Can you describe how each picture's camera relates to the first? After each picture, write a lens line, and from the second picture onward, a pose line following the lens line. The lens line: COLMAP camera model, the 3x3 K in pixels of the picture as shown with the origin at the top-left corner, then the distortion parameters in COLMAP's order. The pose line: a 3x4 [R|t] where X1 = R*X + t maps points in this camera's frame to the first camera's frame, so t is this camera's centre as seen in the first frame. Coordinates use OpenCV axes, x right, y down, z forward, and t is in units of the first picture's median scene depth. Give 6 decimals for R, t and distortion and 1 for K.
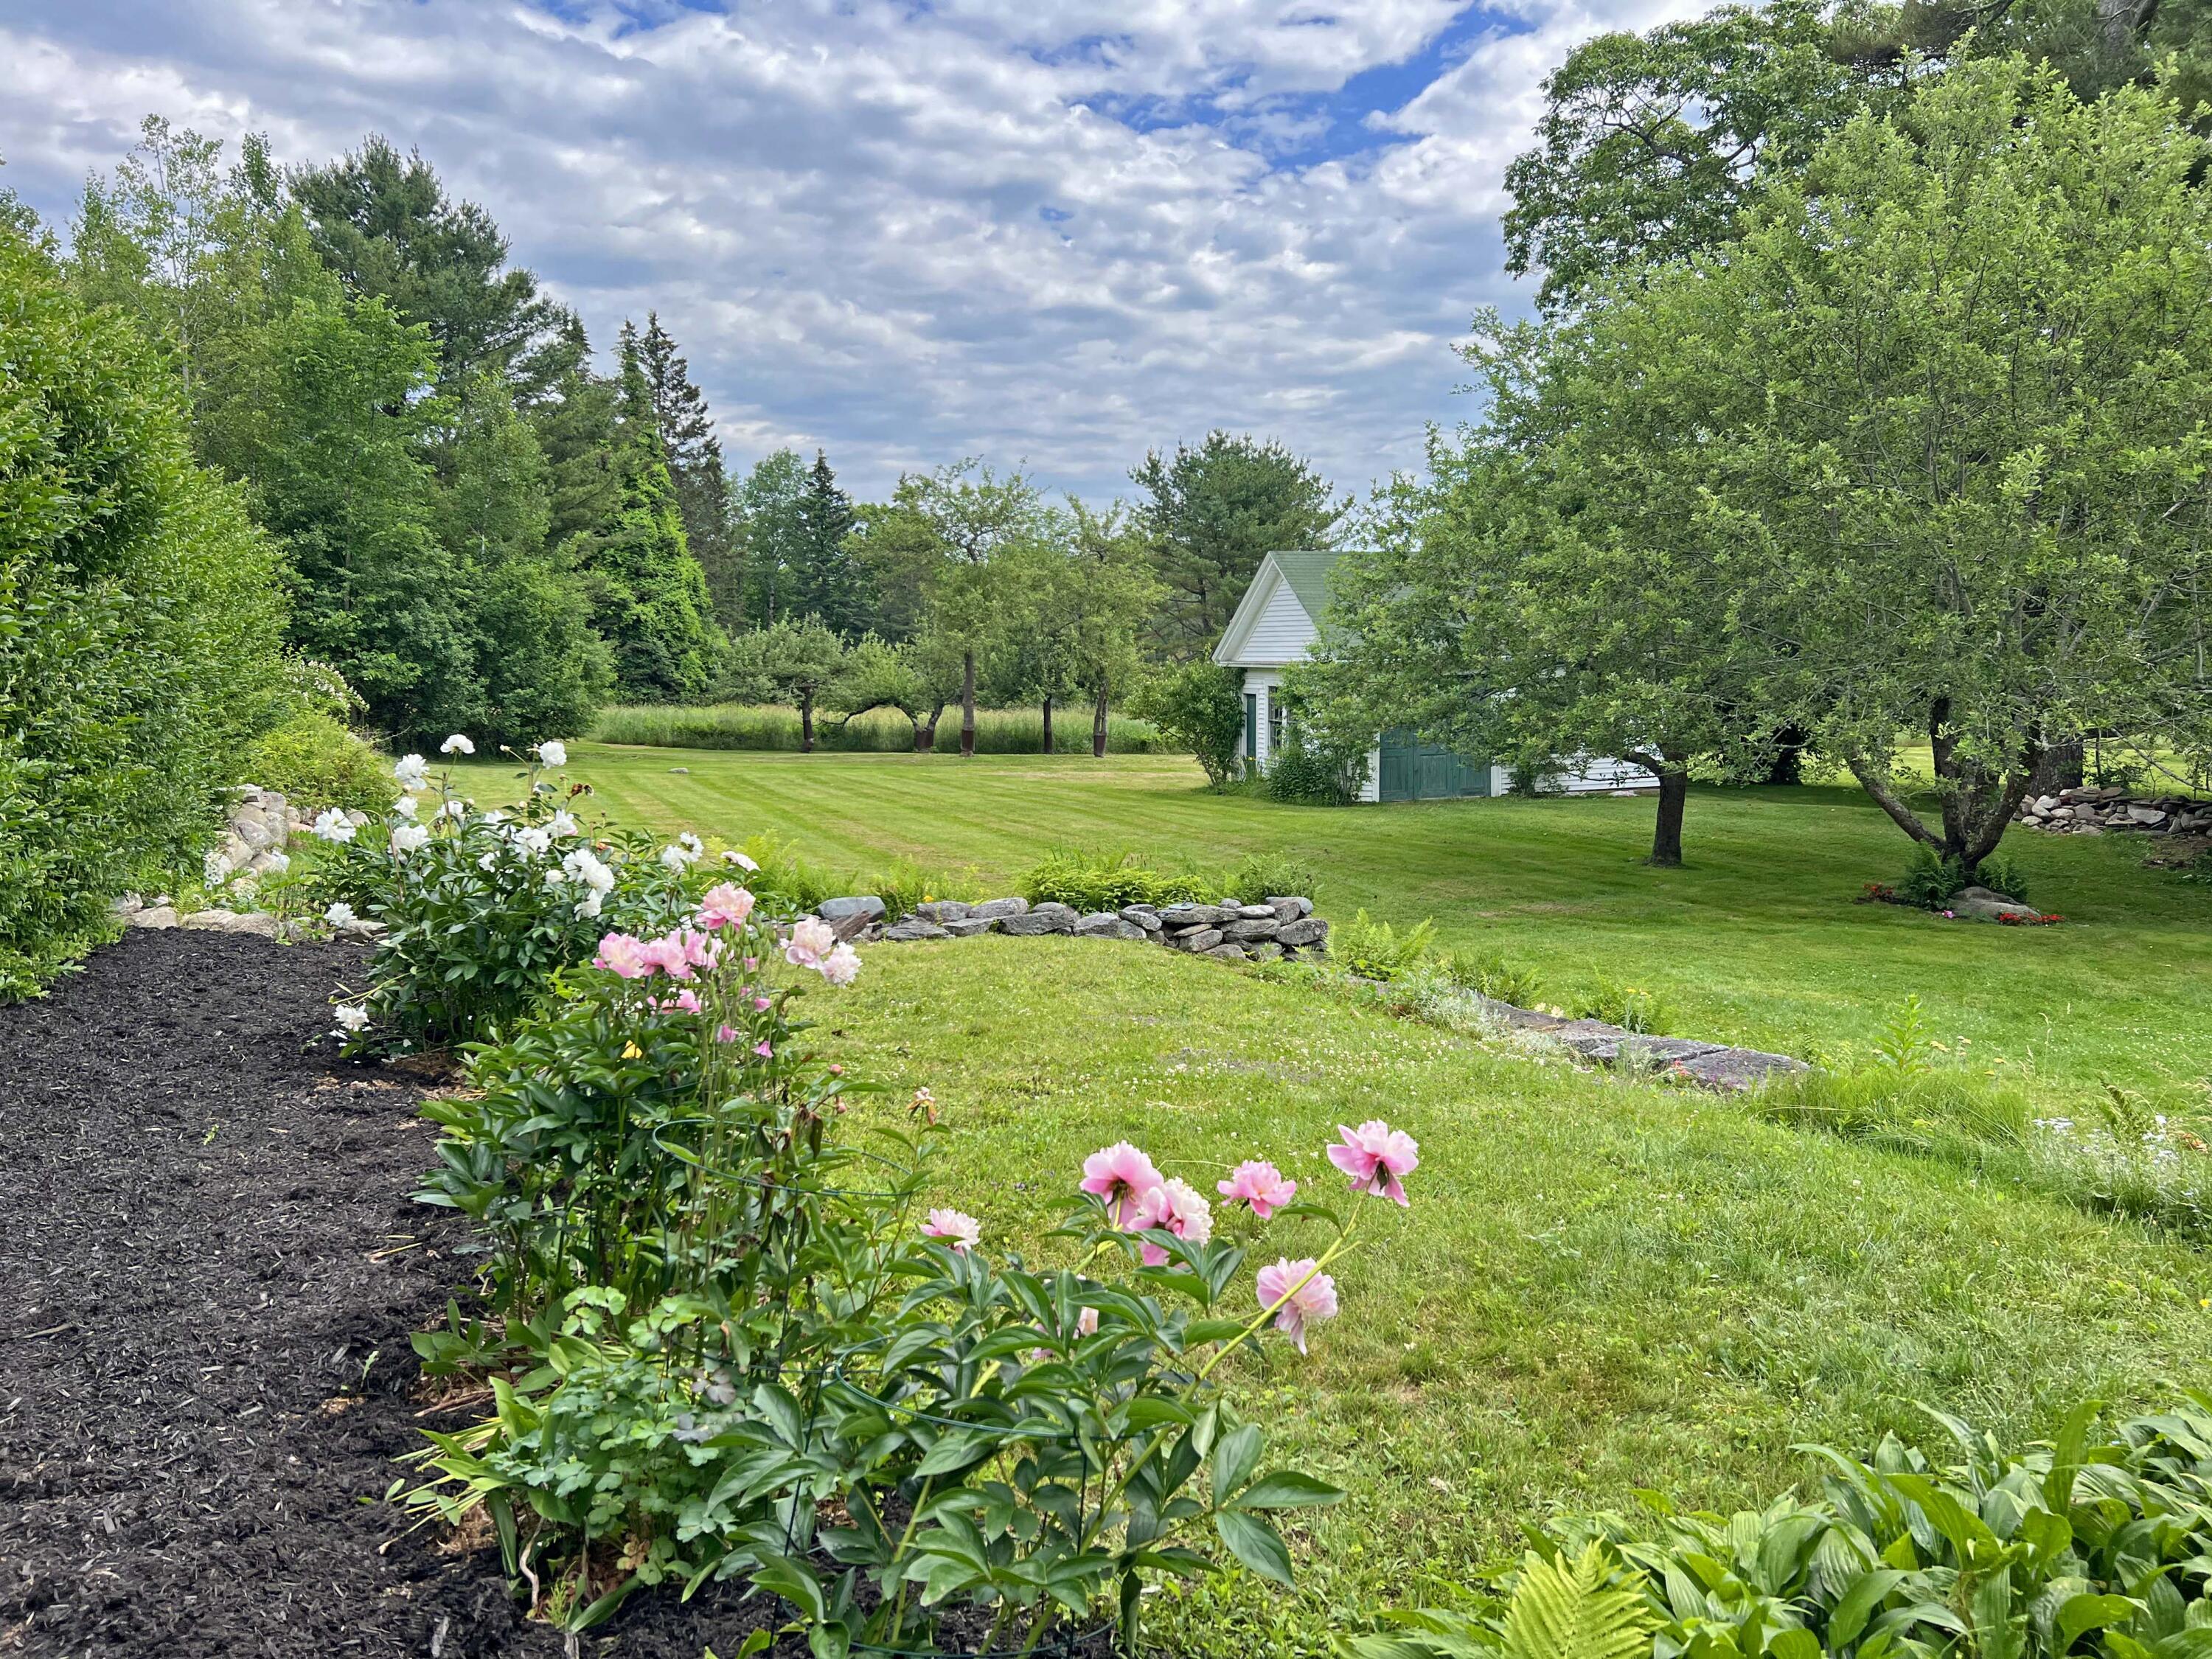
lens RADIAL K [[1643.0, 0, 1112.8], [0, 1643.0, 840.7], [0, 0, 1]] dist [0.059503, -0.009256]
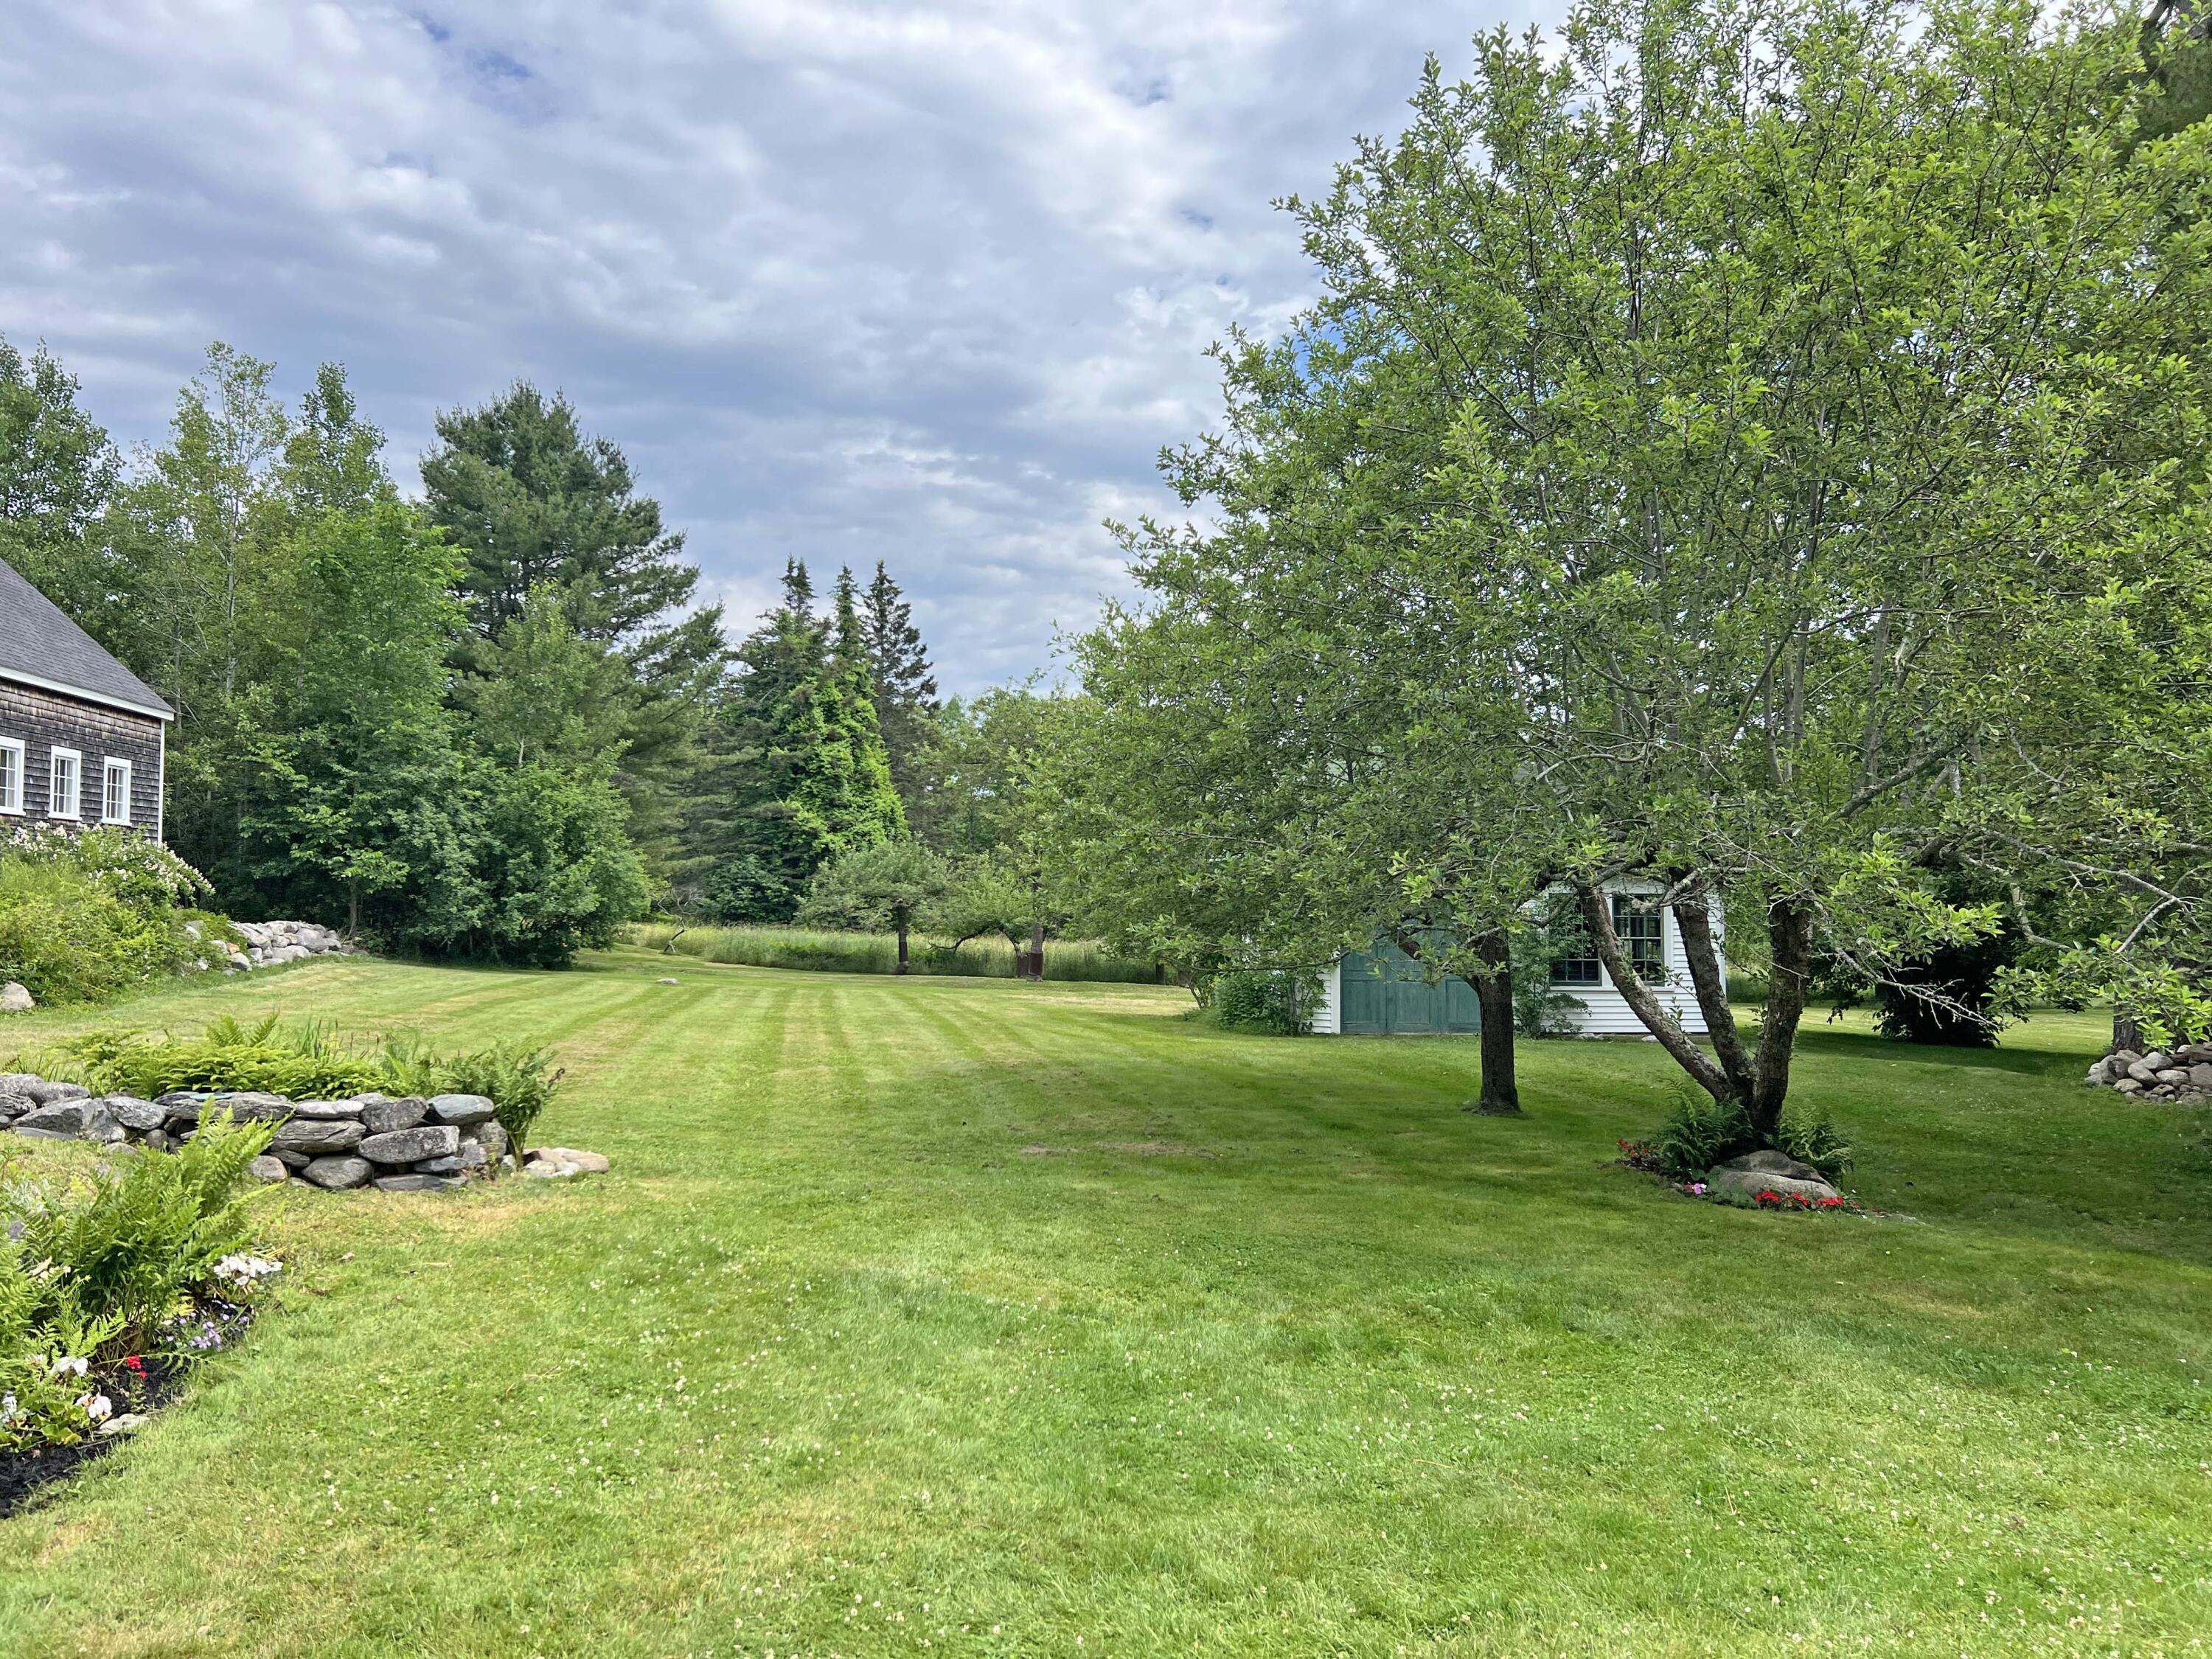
lens RADIAL K [[1643.0, 0, 1093.2], [0, 1643.0, 876.5], [0, 0, 1]] dist [0.059503, -0.009256]
pose [[0.979389, 0.018201, -0.201160, 0.126270], [-0.044392, 0.990977, -0.126467, 0.005109], [0.197043, 0.132790, 0.971360, 0.096214]]
